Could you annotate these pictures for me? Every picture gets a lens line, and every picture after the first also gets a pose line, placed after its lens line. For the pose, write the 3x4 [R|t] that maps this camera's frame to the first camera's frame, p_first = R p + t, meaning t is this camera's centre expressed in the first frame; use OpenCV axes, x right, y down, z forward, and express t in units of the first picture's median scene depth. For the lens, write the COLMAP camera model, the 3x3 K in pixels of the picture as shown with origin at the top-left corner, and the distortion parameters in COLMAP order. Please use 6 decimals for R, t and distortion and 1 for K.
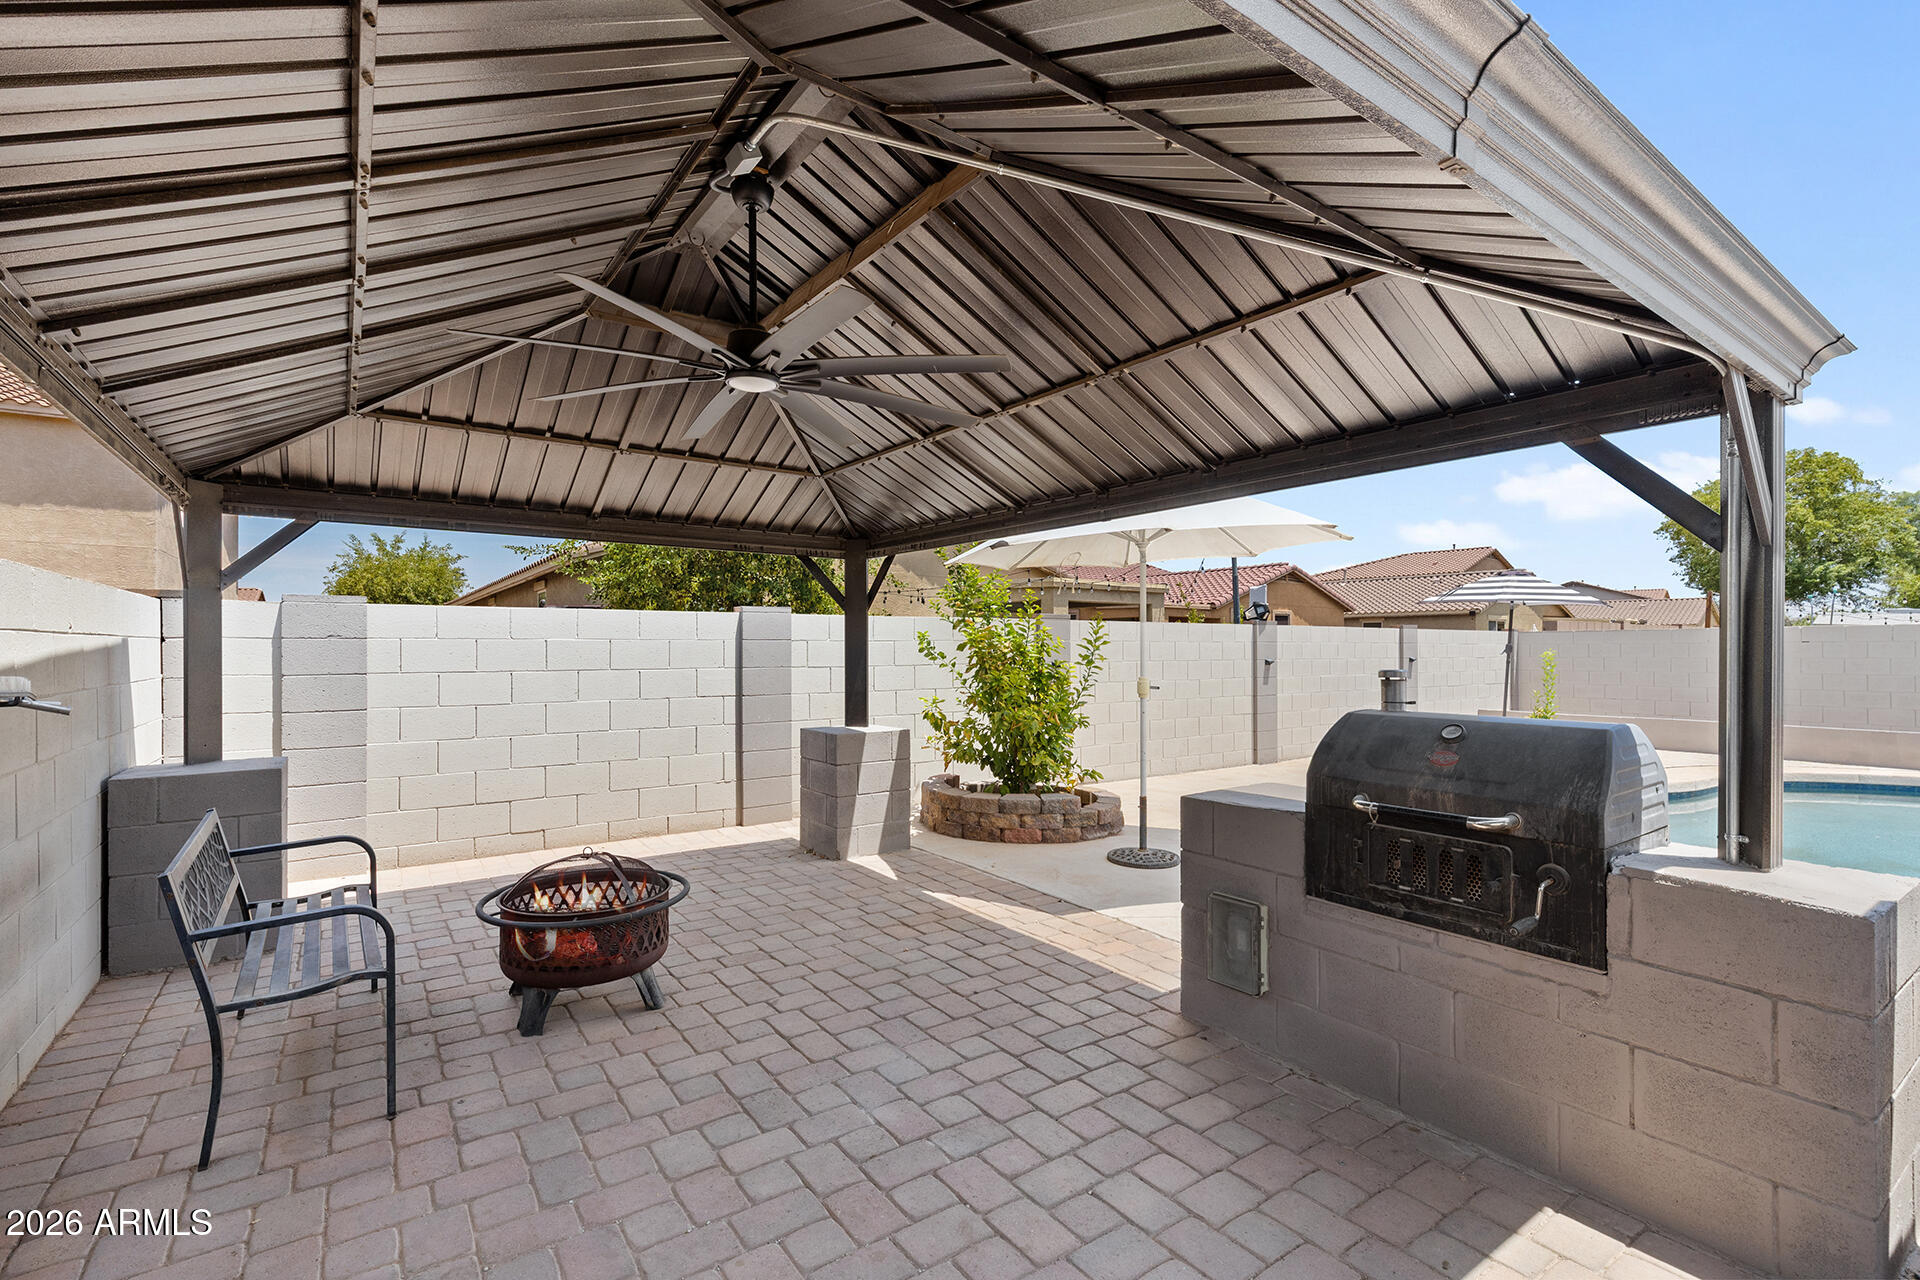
lens RADIAL K [[868.3, 0, 966.5], [0, 868.3, 631.1], [0, 0, 1]] dist [0.011407, -0.003574]
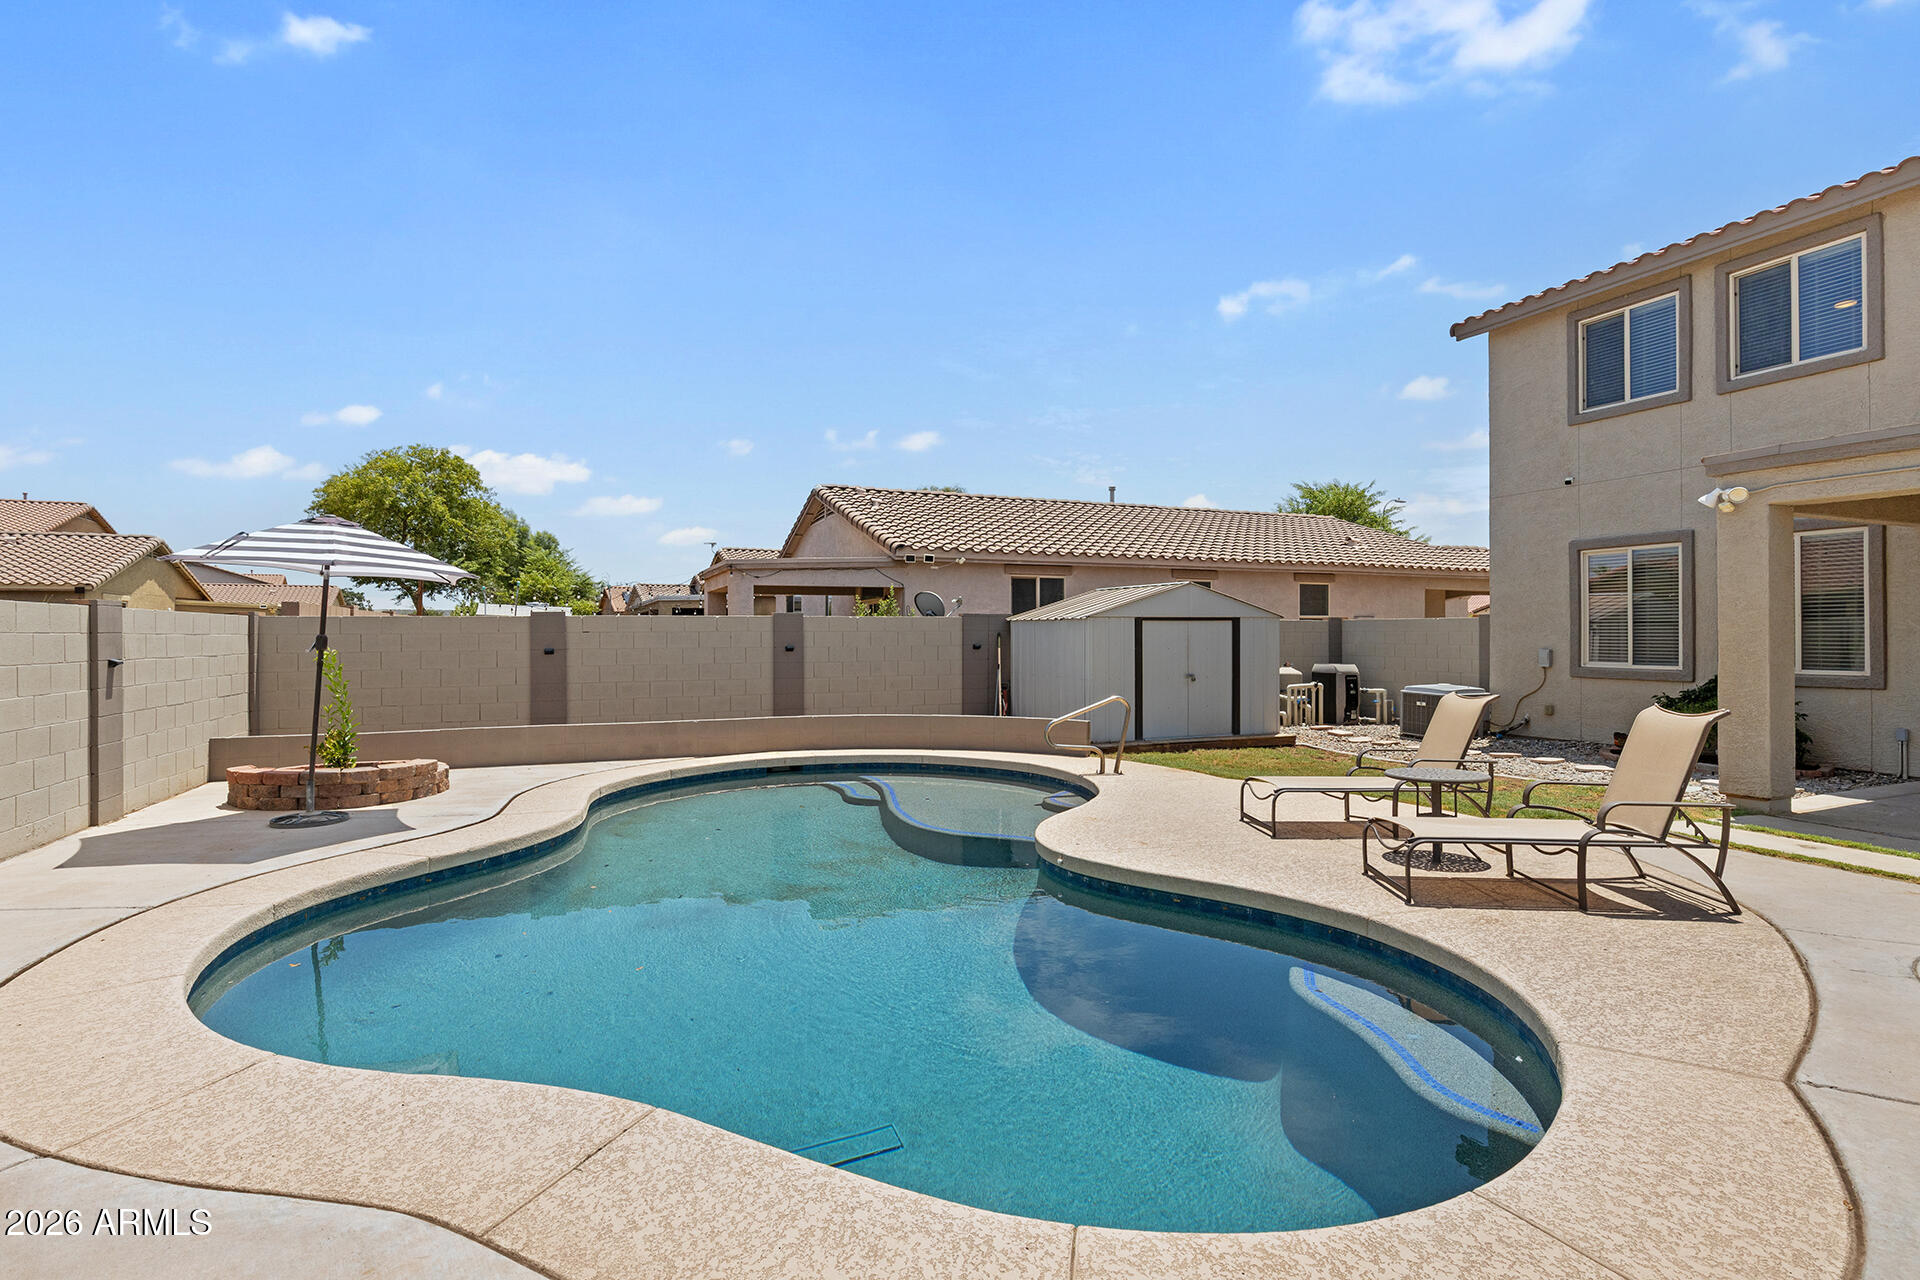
lens RADIAL K [[924.8, 0, 955.6], [0, 924.8, 635.2], [0, 0, 1]] dist [-0.004891, 0.000319]
pose [[0.246598, -0.001593, 0.969116, 0.232449], [-0.015344, 0.999867, 0.005548, 0.009380], [-0.968996, -0.016238, 0.246541, 0.967546]]
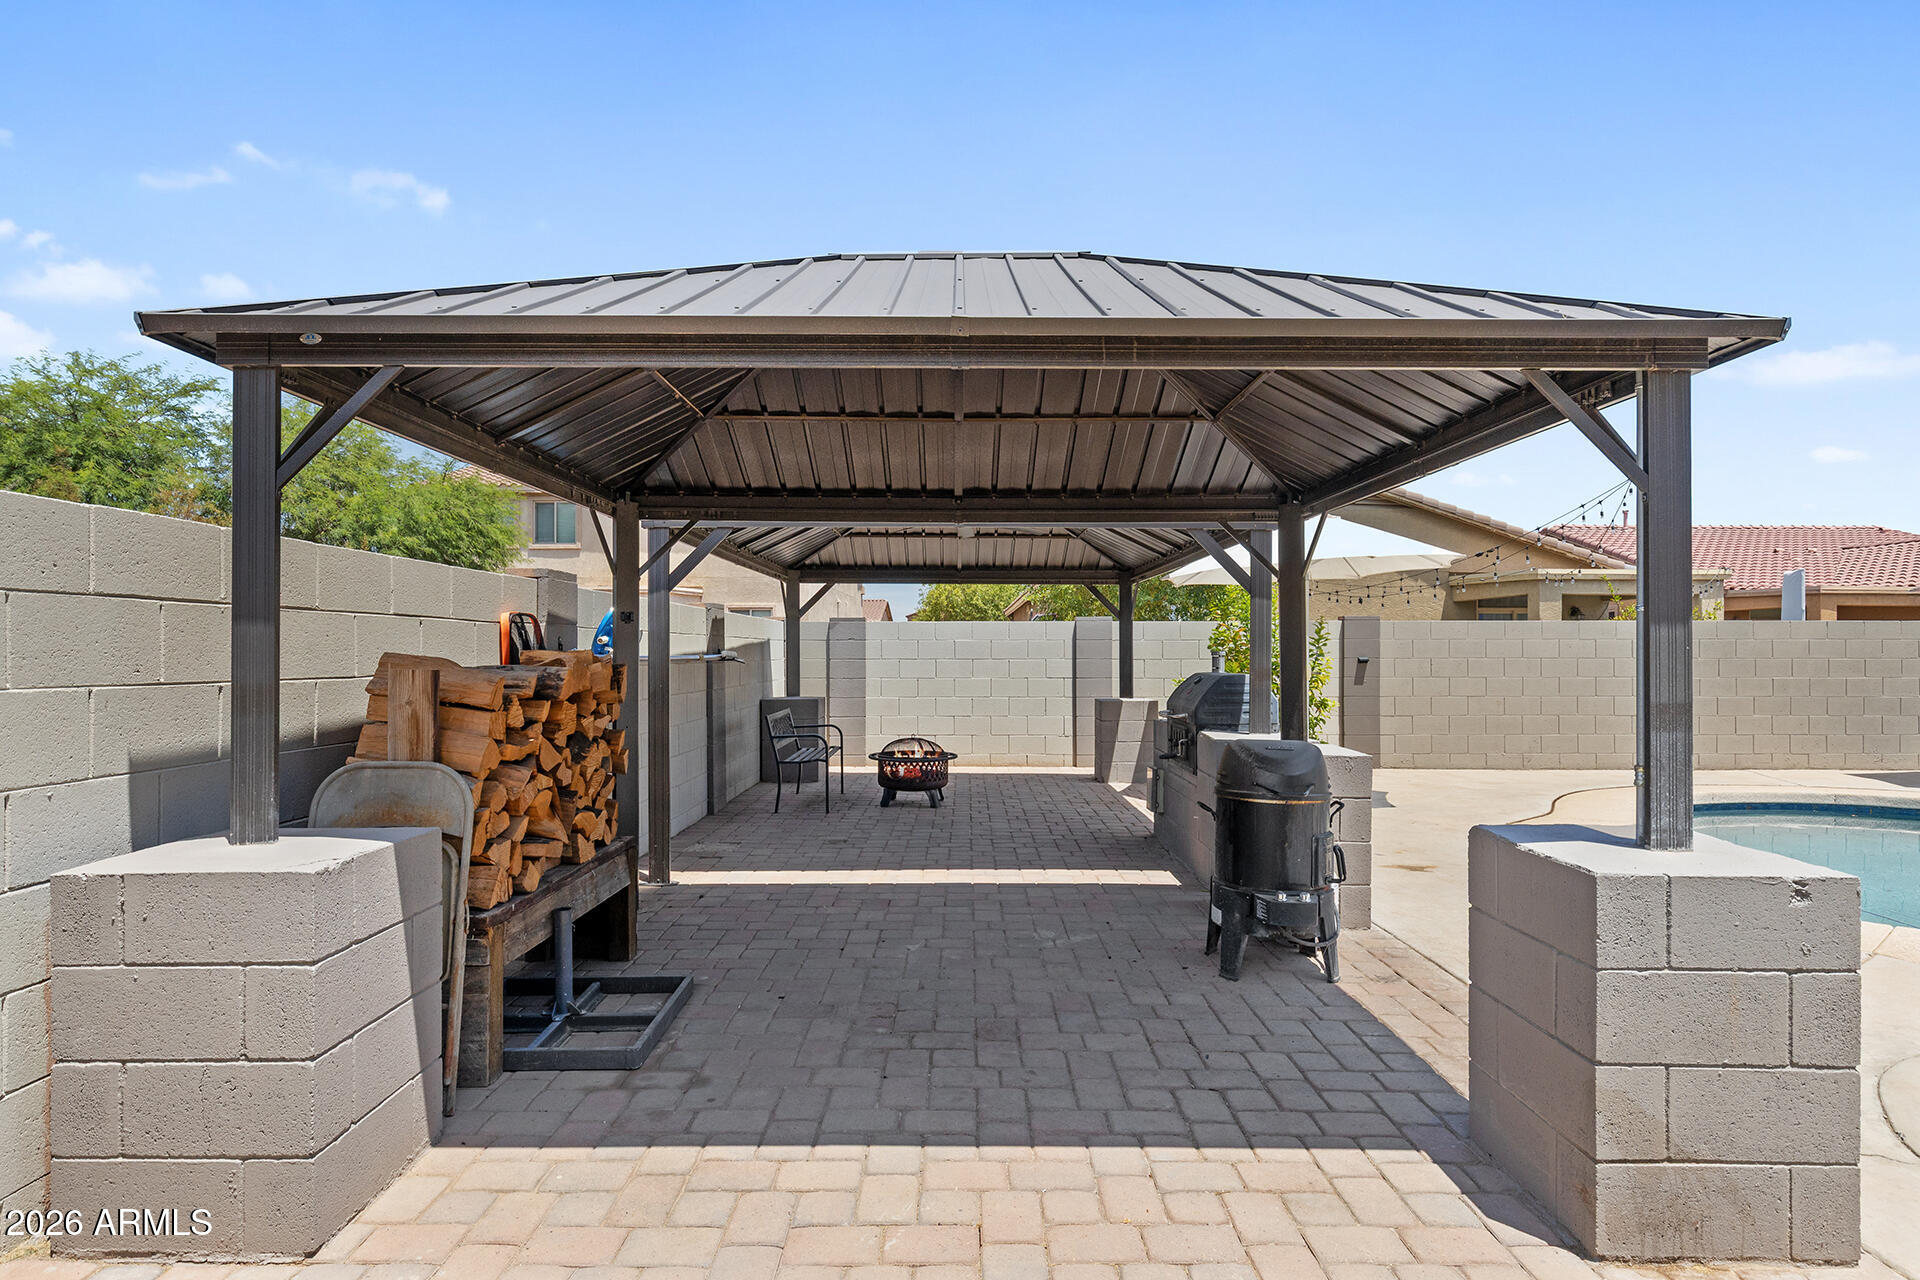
lens RADIAL K [[1023.3, 0, 964.2], [0, 1023.3, 645.8], [0, 0, 1]] dist [0.003924, -0.001616]
pose [[0.813339, -0.004322, -0.581773, 0.874426], [0.010860, 0.999911, 0.007754, 0.006363], [0.581688, -0.012625, 0.813314, -0.761727]]
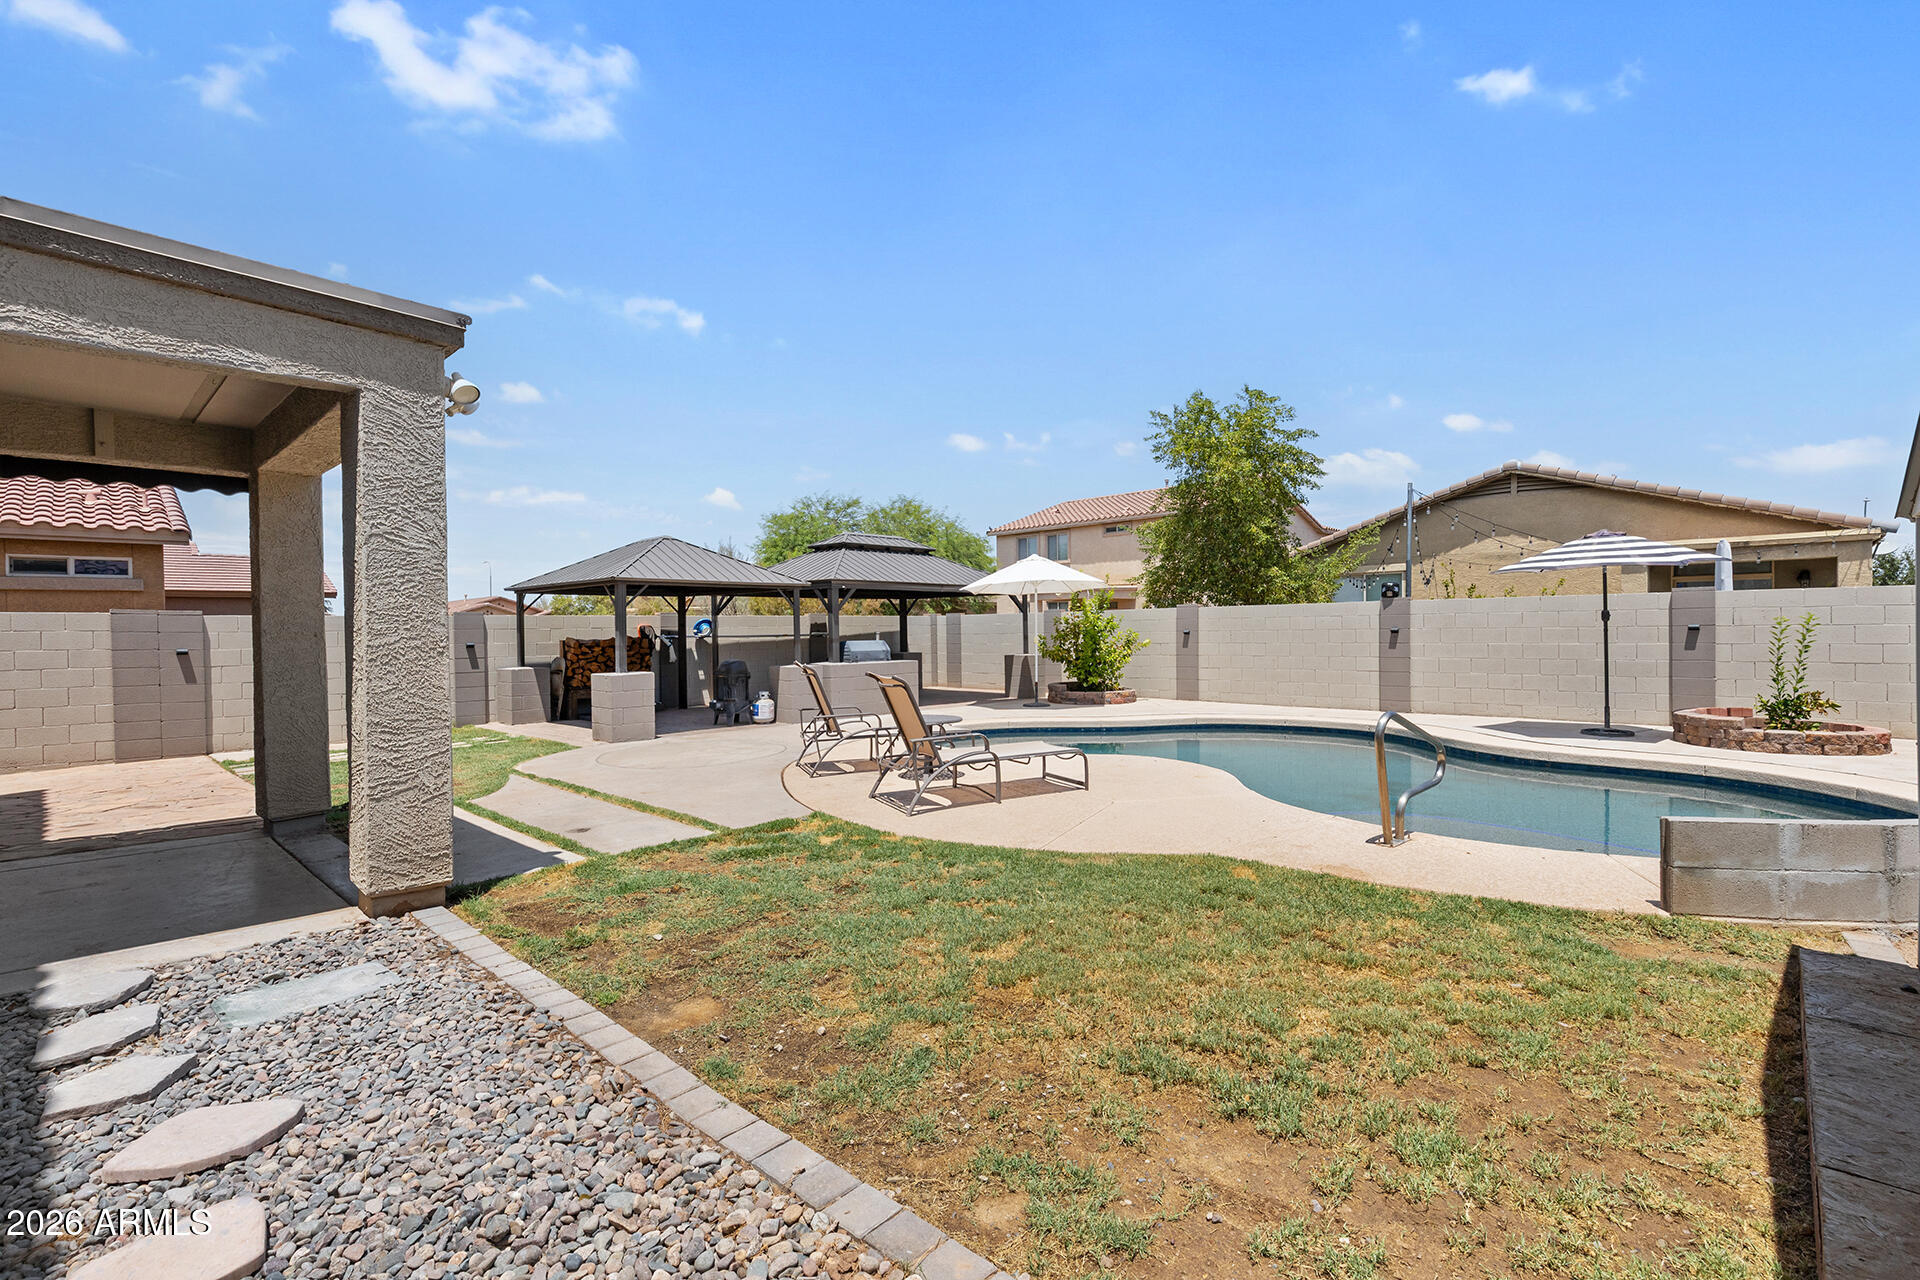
lens RADIAL K [[866.6, 0, 962.6], [0, 866.6, 646.1], [0, 0, 1]] dist [0.005038, -0.000116]
pose [[0.187535, 0.013726, -0.982162, 3.409411], [0.032305, 0.999275, 0.020134, 0.028273], [0.981727, -0.035505, 0.186955, 0.371721]]
